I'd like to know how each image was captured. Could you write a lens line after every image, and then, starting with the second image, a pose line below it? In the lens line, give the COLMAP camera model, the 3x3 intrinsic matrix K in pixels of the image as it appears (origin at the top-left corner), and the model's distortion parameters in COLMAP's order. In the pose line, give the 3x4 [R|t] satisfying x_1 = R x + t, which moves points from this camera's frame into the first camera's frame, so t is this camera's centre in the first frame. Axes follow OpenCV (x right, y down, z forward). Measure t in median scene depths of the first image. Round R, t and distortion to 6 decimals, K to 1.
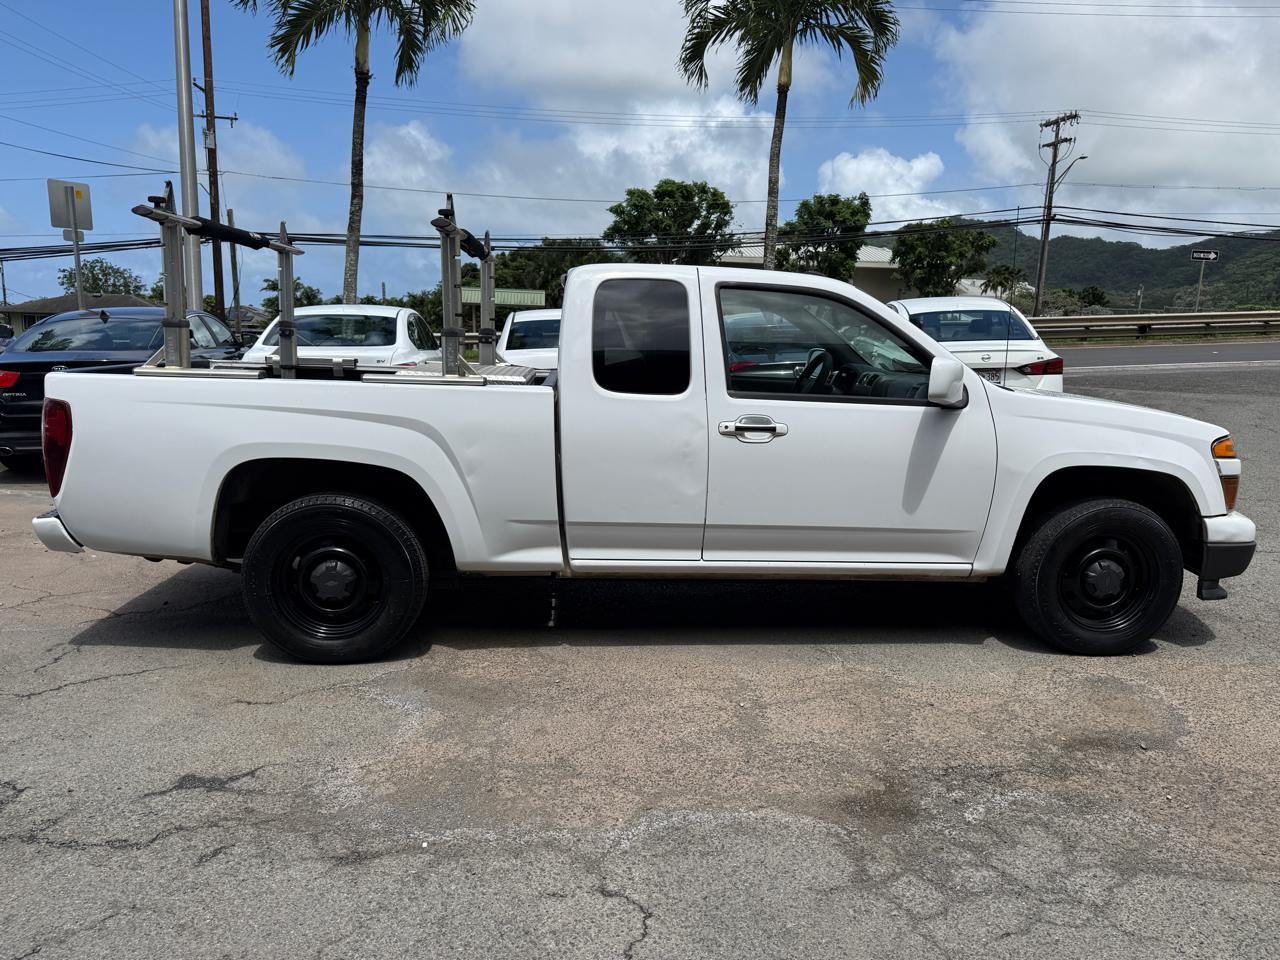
lens RADIAL K [[891.0, 0, 646.0], [0, 891.0, 483.4], [0, 0, 1]] dist [0.049475, -0.057124]
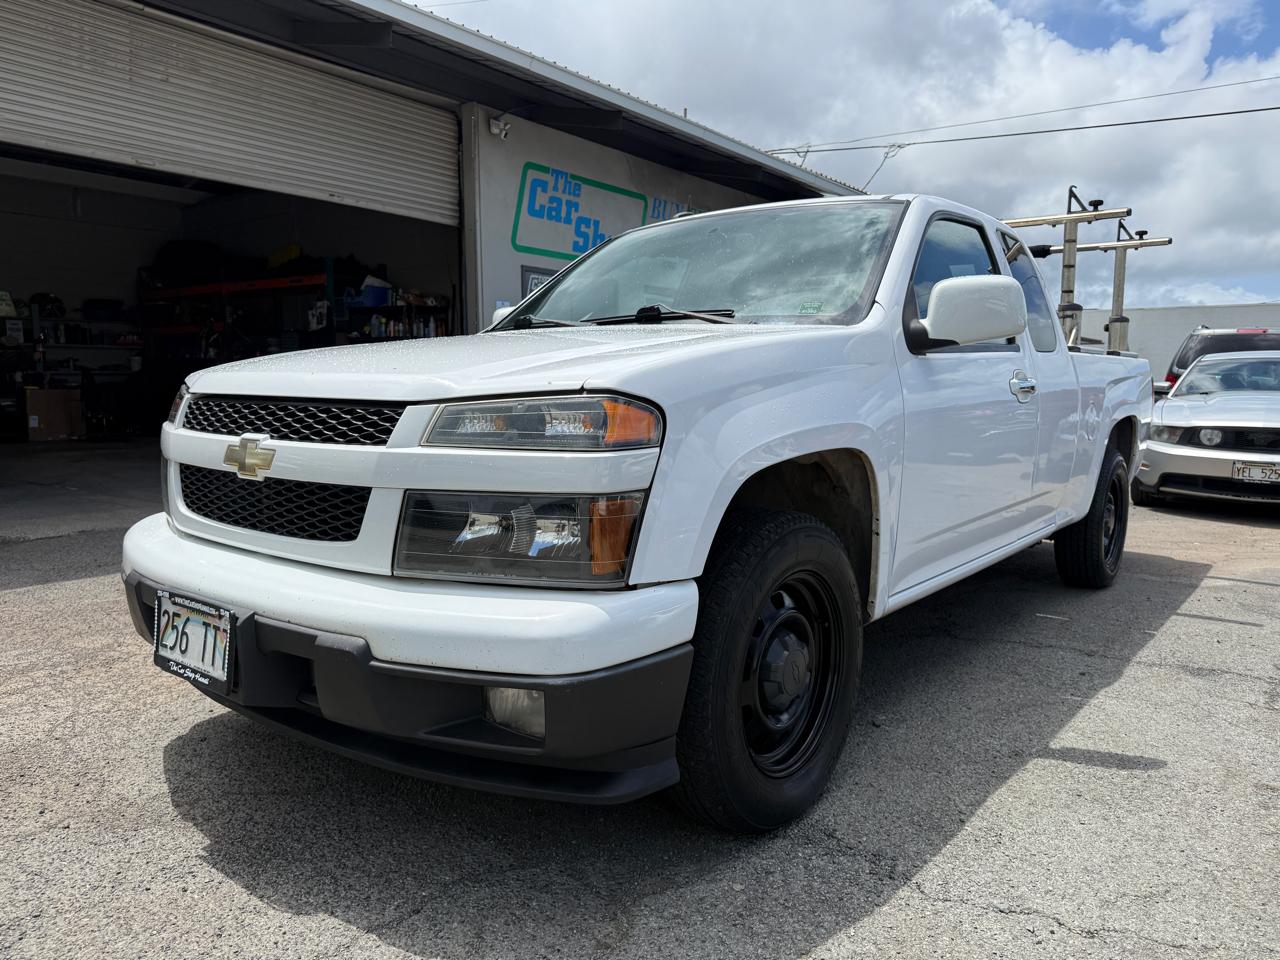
lens RADIAL K [[907.1, 0, 653.2], [0, 907.1, 481.8], [0, 0, 1]] dist [0.018712, -0.024383]
pose [[-0.670815, 0.048809, -0.740017, 0.888374], [-0.149971, 0.968289, 0.199812, -0.159764], [0.726303, 0.245018, -0.642223, 1.633711]]
